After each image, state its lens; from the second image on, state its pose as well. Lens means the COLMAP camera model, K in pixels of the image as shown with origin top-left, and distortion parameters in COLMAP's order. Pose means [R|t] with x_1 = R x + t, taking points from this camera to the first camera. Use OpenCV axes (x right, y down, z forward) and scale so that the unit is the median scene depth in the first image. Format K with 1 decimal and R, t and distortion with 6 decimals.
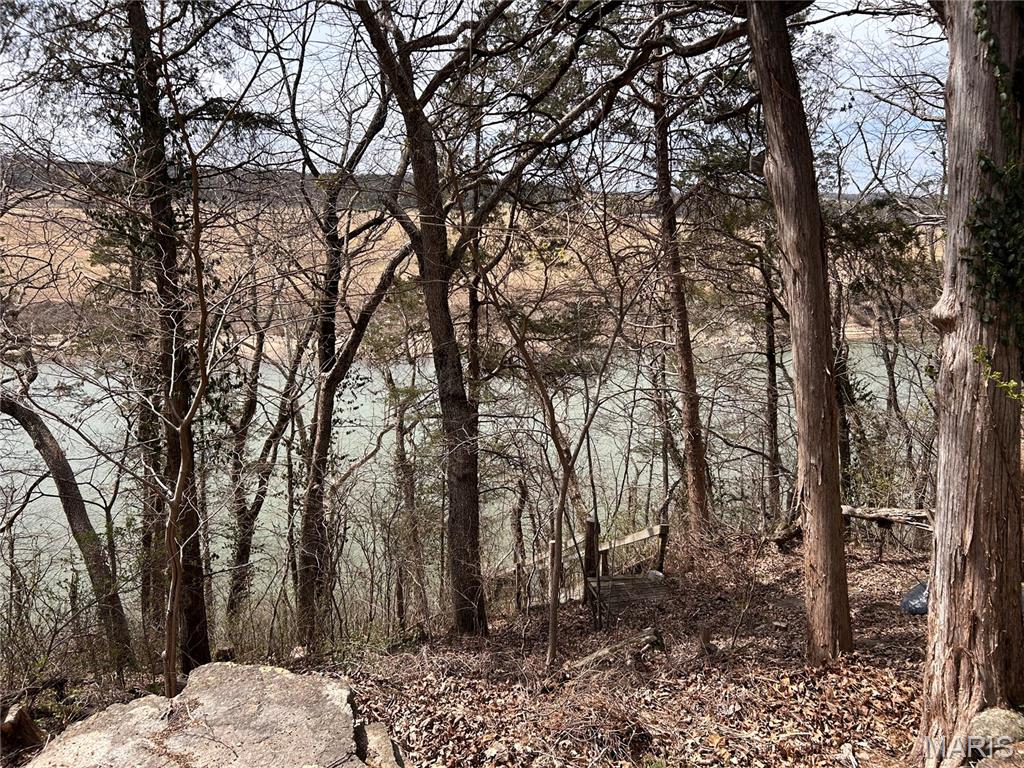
lens RADIAL K [[767.8, 0, 514.7], [0, 767.8, 383.2], [0, 0, 1]] dist [0.046275, -0.046739]
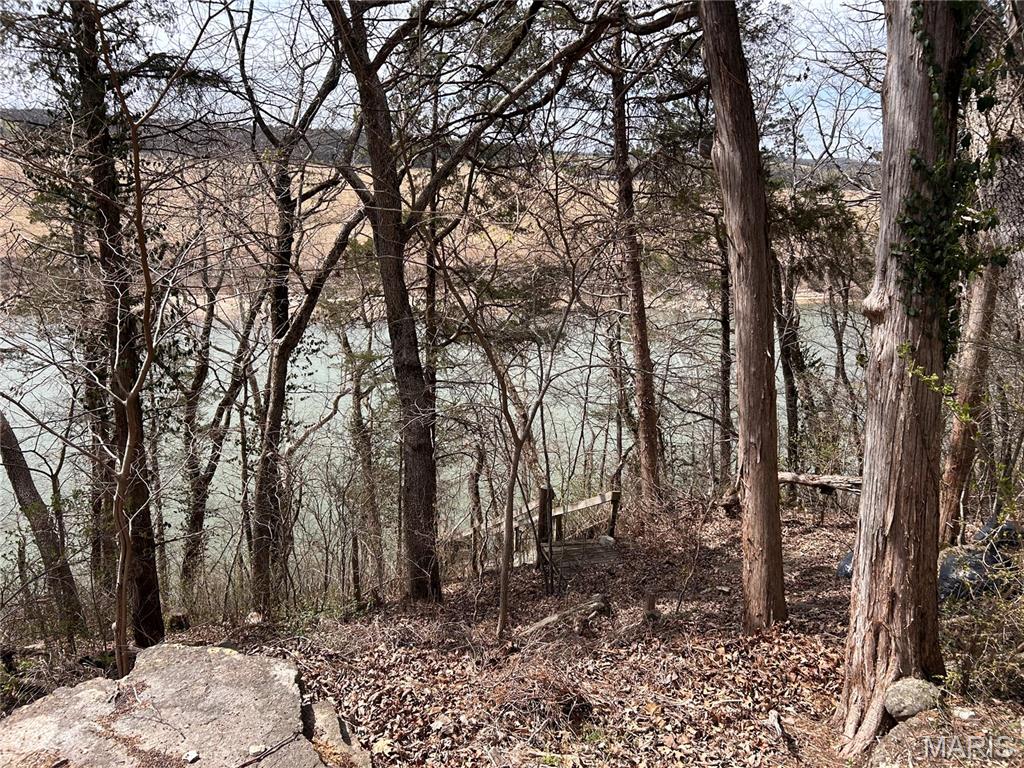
lens RADIAL K [[767.8, 0, 514.6], [0, 767.8, 385.3], [0, 0, 1]] dist [0.046275, -0.046739]
pose [[0.998574, 0.004087, 0.053233, 0.004415], [-0.006832, 0.998651, 0.051473, -0.008630], [-0.052951, -0.051763, 0.997255, -0.004042]]
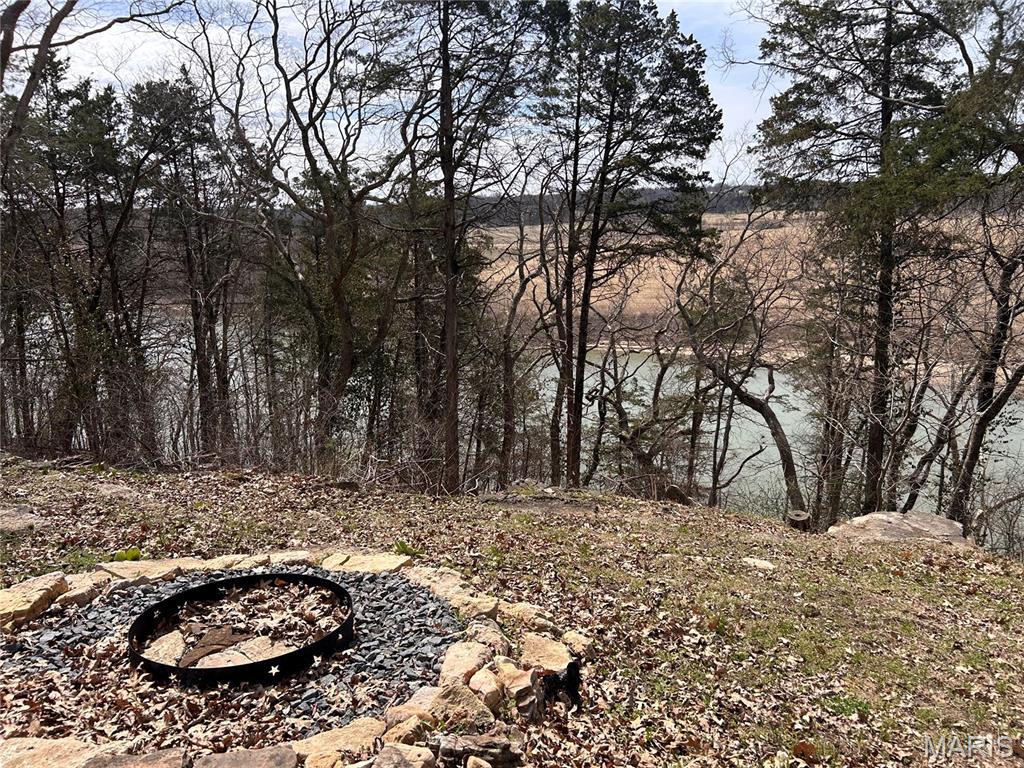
lens RADIAL K [[767.8, 0, 516.7], [0, 767.8, 392.2], [0, 0, 1]] dist [0.046275, -0.046739]
pose [[0.697101, 0.106968, -0.708949, 0.180276], [-0.110625, 0.993014, 0.041052, -0.016738], [0.708387, 0.049810, 0.704064, -0.652751]]
